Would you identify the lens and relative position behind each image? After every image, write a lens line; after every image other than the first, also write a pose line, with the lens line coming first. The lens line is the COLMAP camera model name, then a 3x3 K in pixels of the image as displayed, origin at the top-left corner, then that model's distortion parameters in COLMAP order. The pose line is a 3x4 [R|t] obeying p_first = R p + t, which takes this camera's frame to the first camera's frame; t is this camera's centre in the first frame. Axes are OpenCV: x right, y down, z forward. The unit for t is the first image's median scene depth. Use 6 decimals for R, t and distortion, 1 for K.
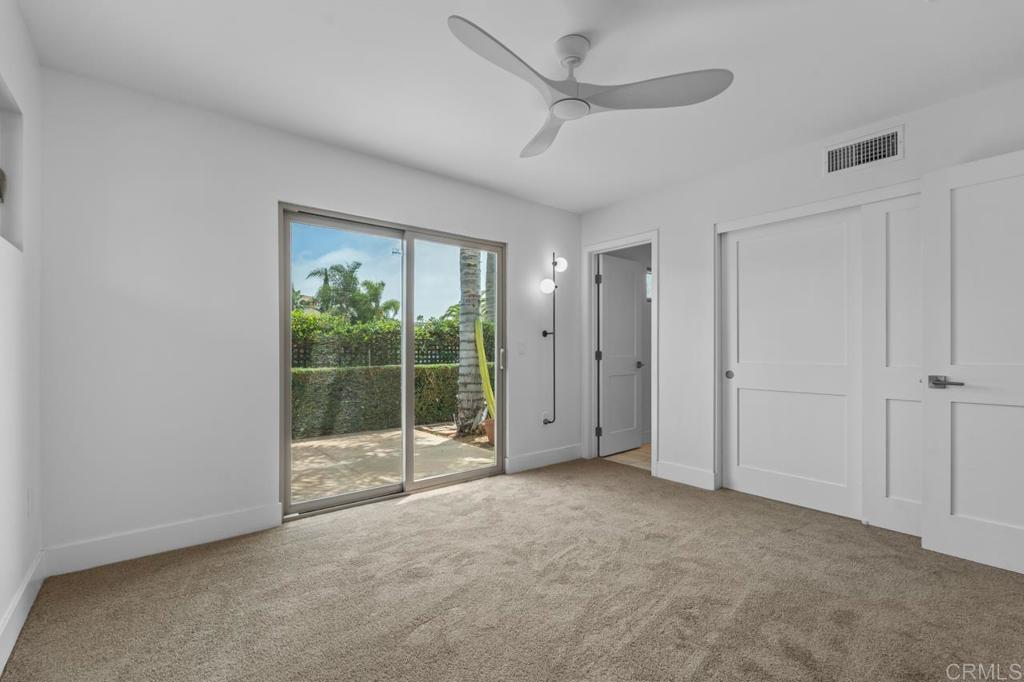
lens RADIAL K [[455.0, 0, 510.5], [0, 455.0, 348.0], [0, 0, 1]] dist [0.002612, -0.000364]
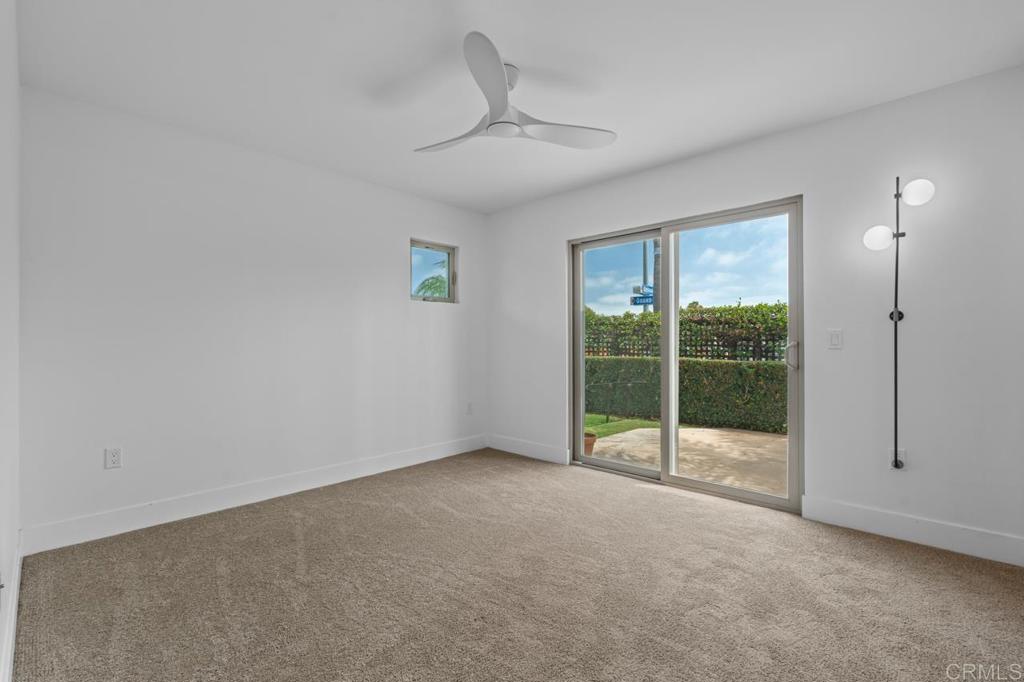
lens RADIAL K [[455.0, 0, 514.0], [0, 455.0, 340.5], [0, 0, 1]] dist [0.002612, -0.000364]
pose [[0.137926, -0.005774, -0.990426, 0.747118], [0.005236, 0.999973, -0.005100, 0.000866], [0.990429, -0.004483, 0.137953, 0.527551]]
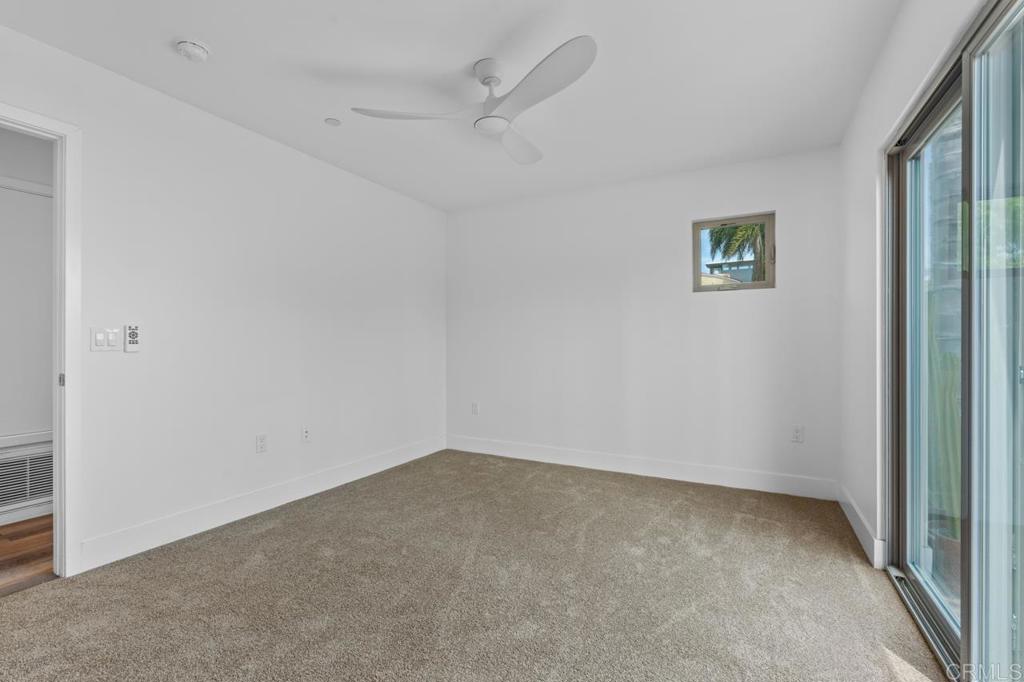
lens RADIAL K [[455.0, 0, 514.7], [0, 455.0, 339.9], [0, 0, 1]] dist [0.002612, -0.000364]
pose [[-0.916530, -0.000838, -0.399965, 0.317613], [0.000055, 0.999998, -0.002220, -0.002811], [0.399966, -0.002057, -0.916528, 1.219018]]
